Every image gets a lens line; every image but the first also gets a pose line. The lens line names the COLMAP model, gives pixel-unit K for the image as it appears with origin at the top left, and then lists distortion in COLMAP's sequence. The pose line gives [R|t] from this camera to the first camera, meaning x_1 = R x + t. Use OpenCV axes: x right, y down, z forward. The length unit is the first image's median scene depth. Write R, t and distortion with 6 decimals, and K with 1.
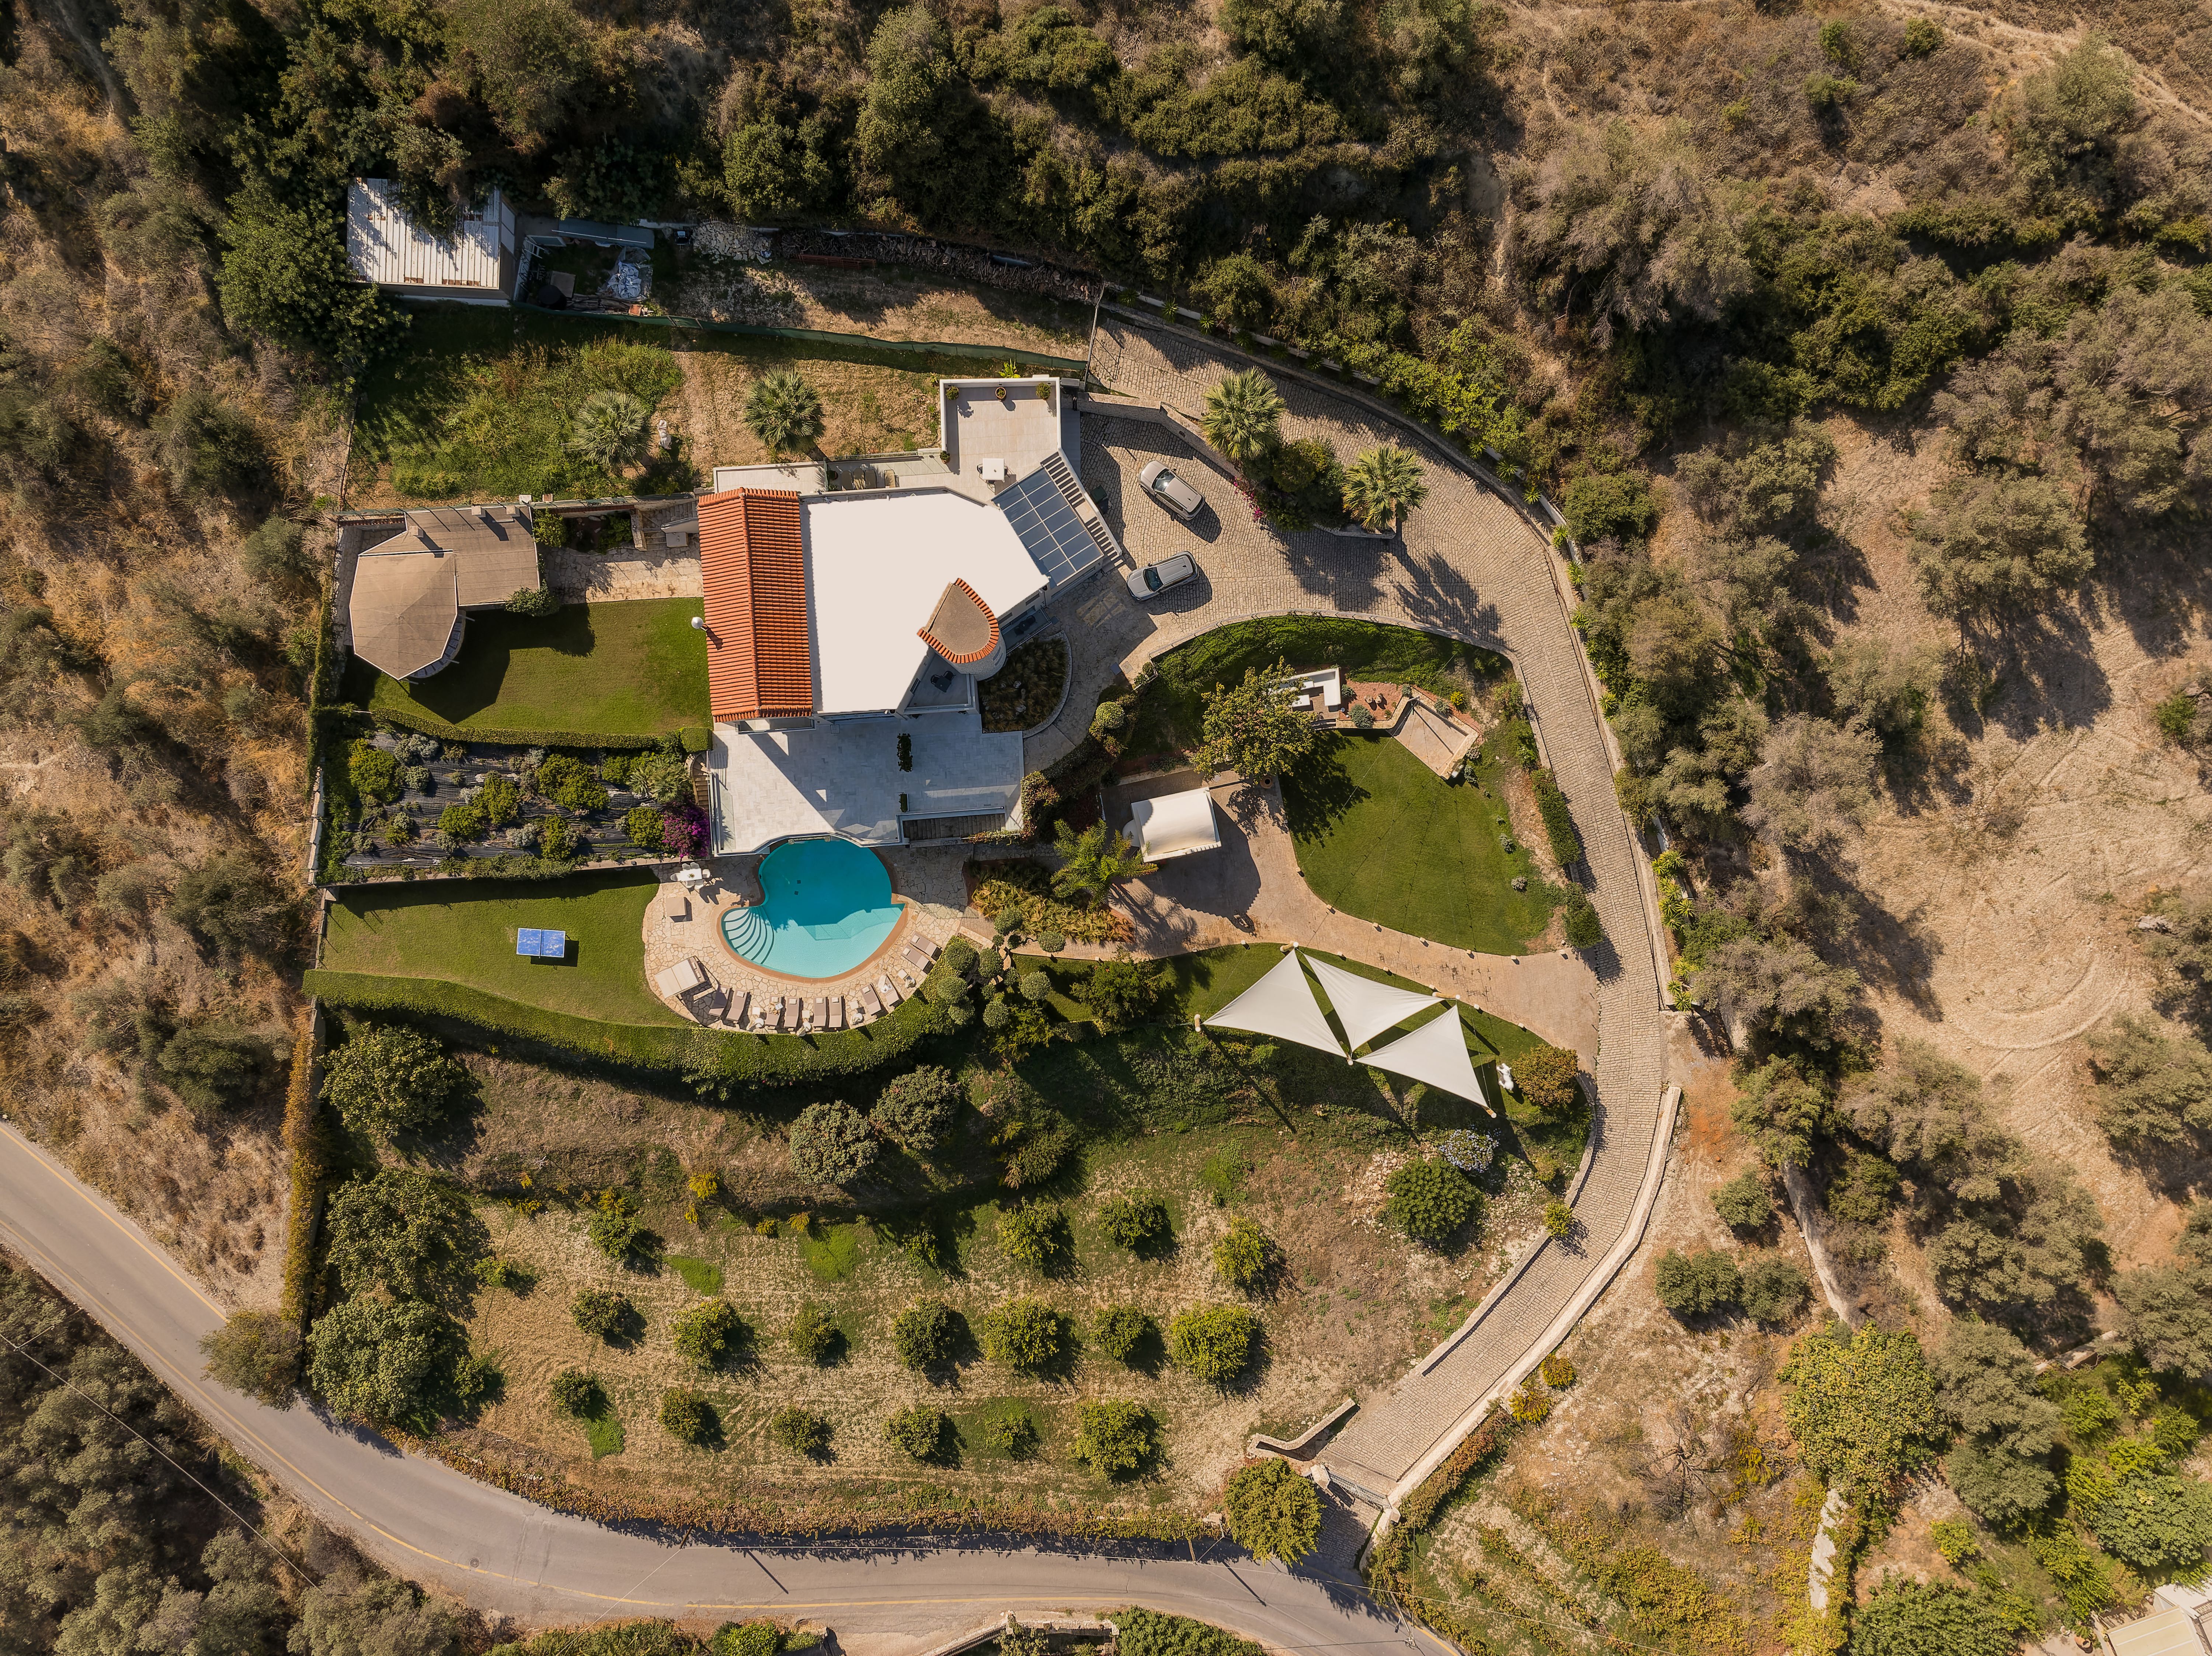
lens RADIAL K [[1510.6, 0, 1106.0], [0, 1510.6, 828.0], [0, 0, 1]] dist [-0.004705, -0.002563]
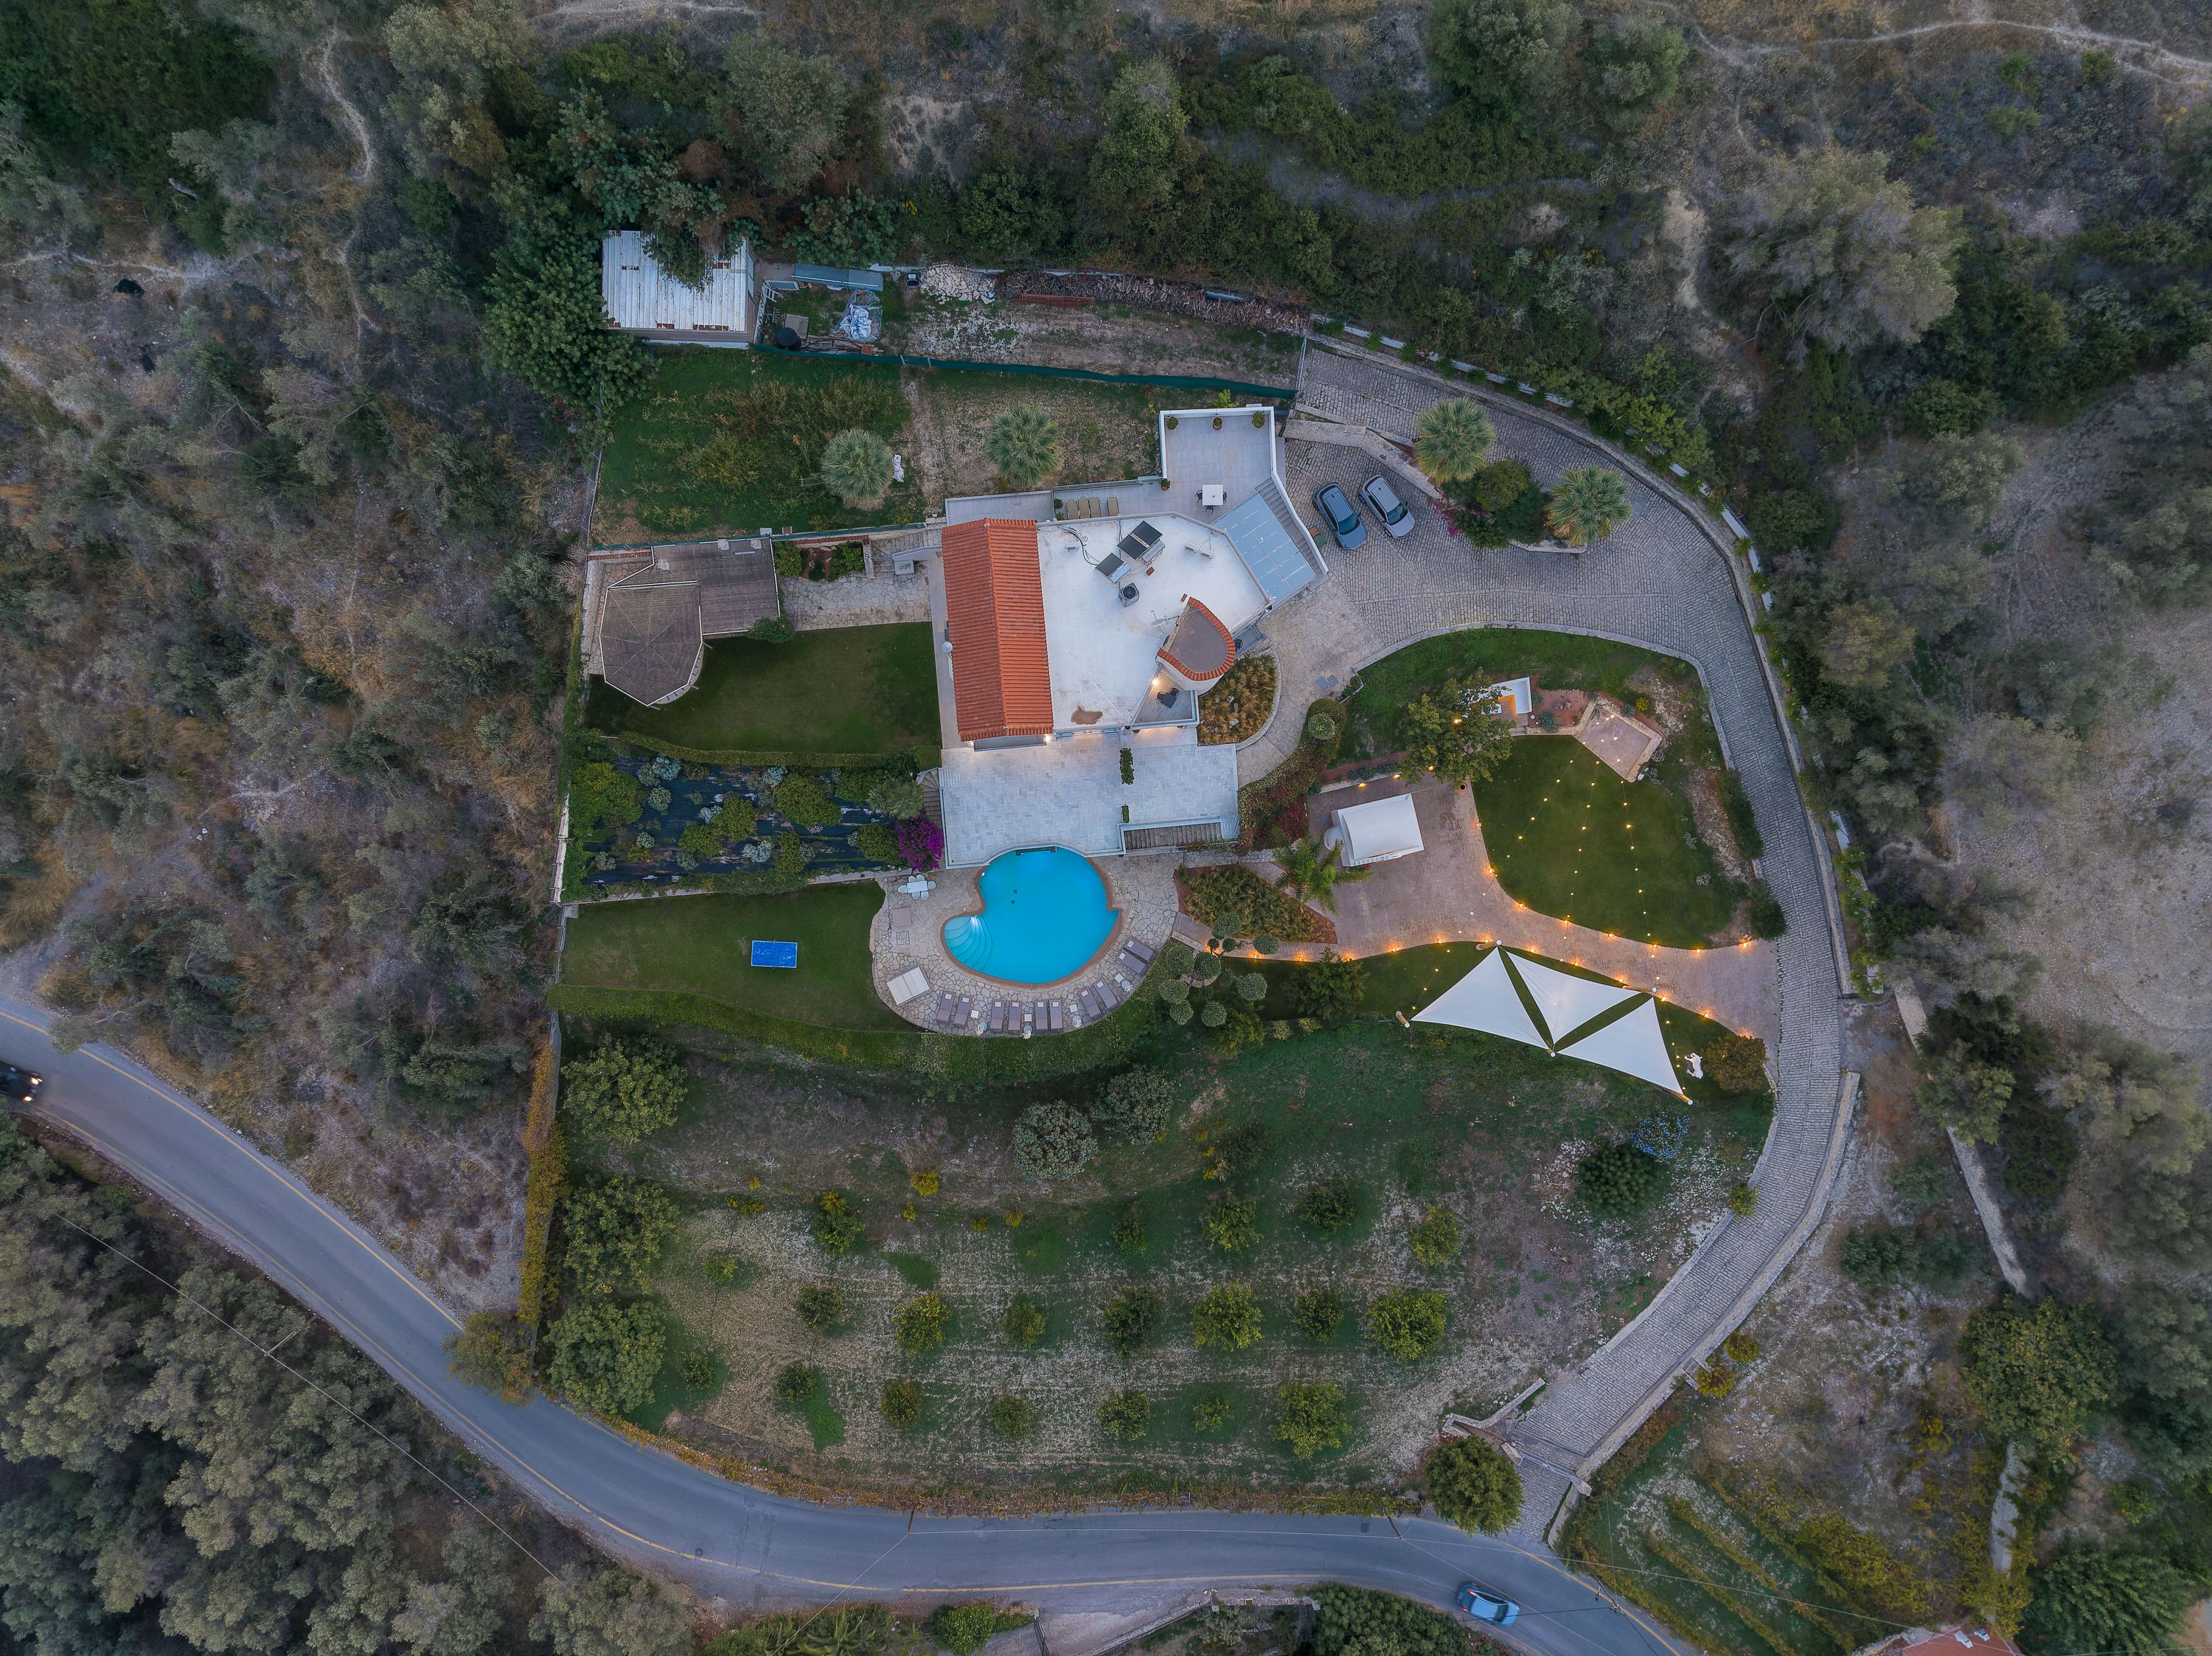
lens RADIAL K [[1512.9, 0, 1106.0], [0, 1512.9, 828.0], [0, 0, 1]] dist [-0.007866, 0.004812]
pose [[0.999822, -0.018774, -0.001635, -0.140955], [0.018769, 0.999819, -0.003104, -0.003932], [0.001693, 0.003073, 0.999994, -0.047697]]
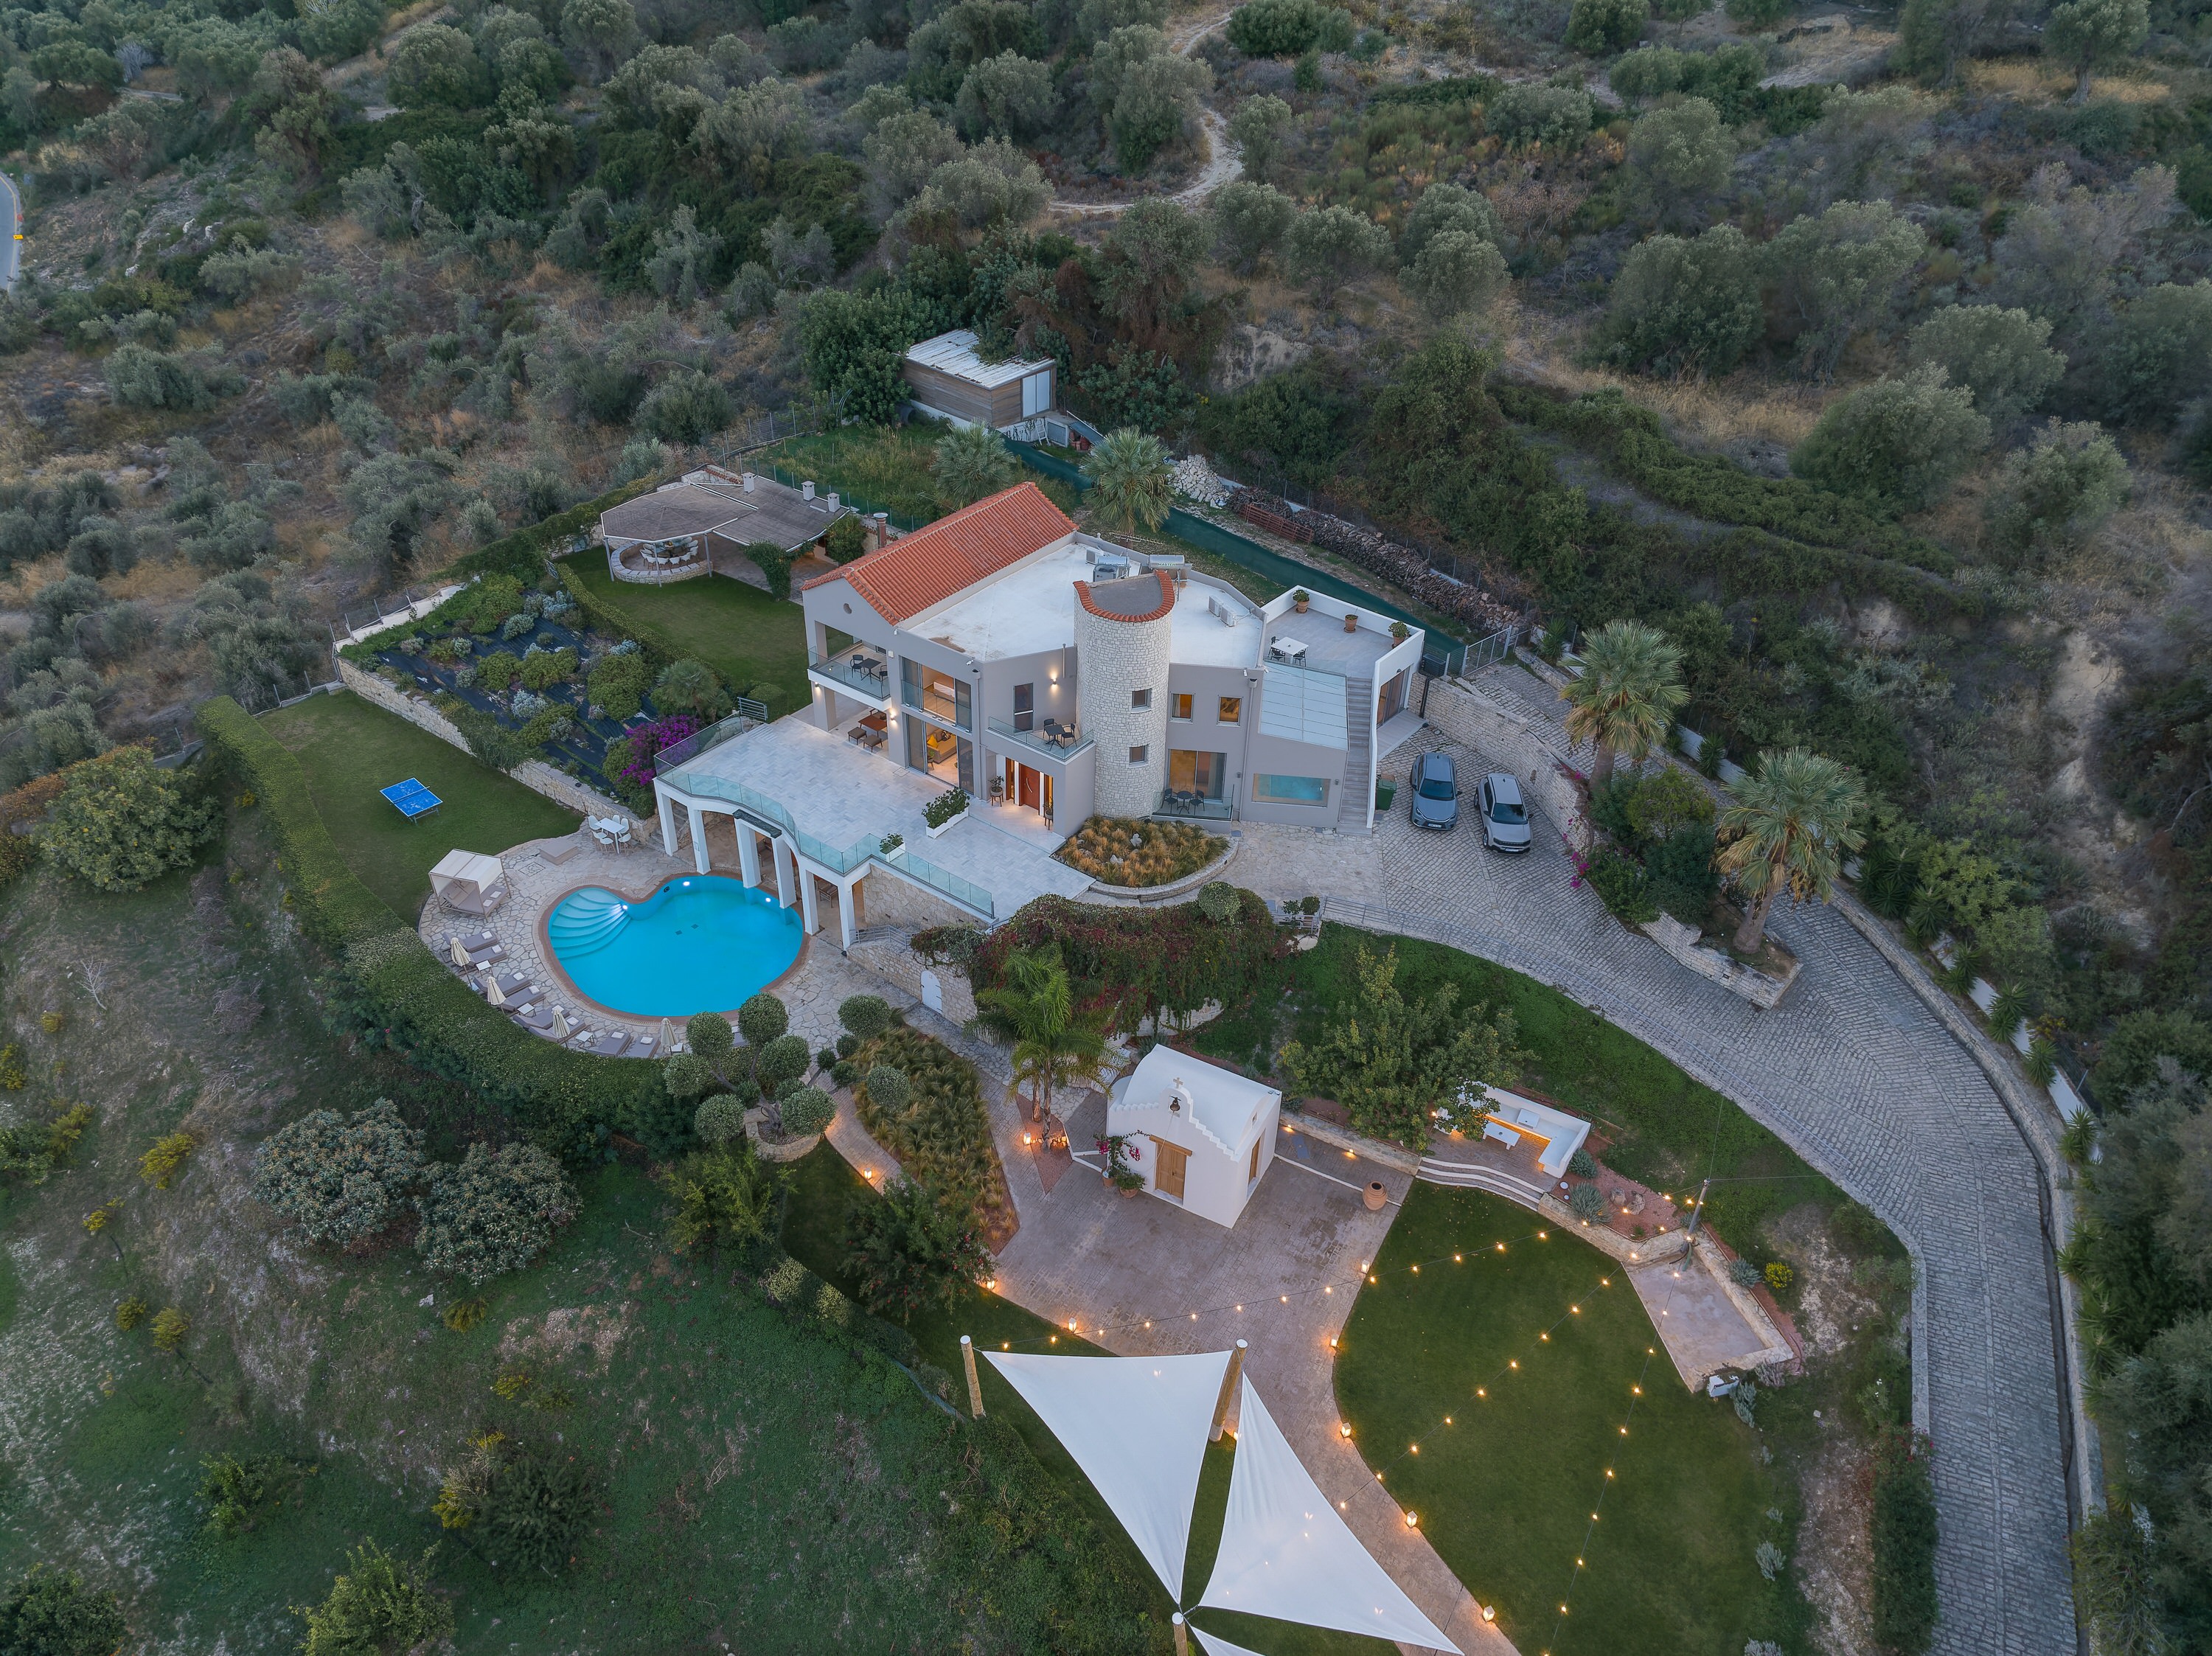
lens RADIAL K [[1512.9, 0, 1106.0], [0, 1512.9, 828.0], [0, 0, 1]] dist [-0.007866, 0.004812]
pose [[0.761795, 0.373464, -0.529333, 0.277755], [-0.647807, 0.434255, -0.625915, 0.323499], [-0.003892, 0.819724, 0.572746, 0.590585]]
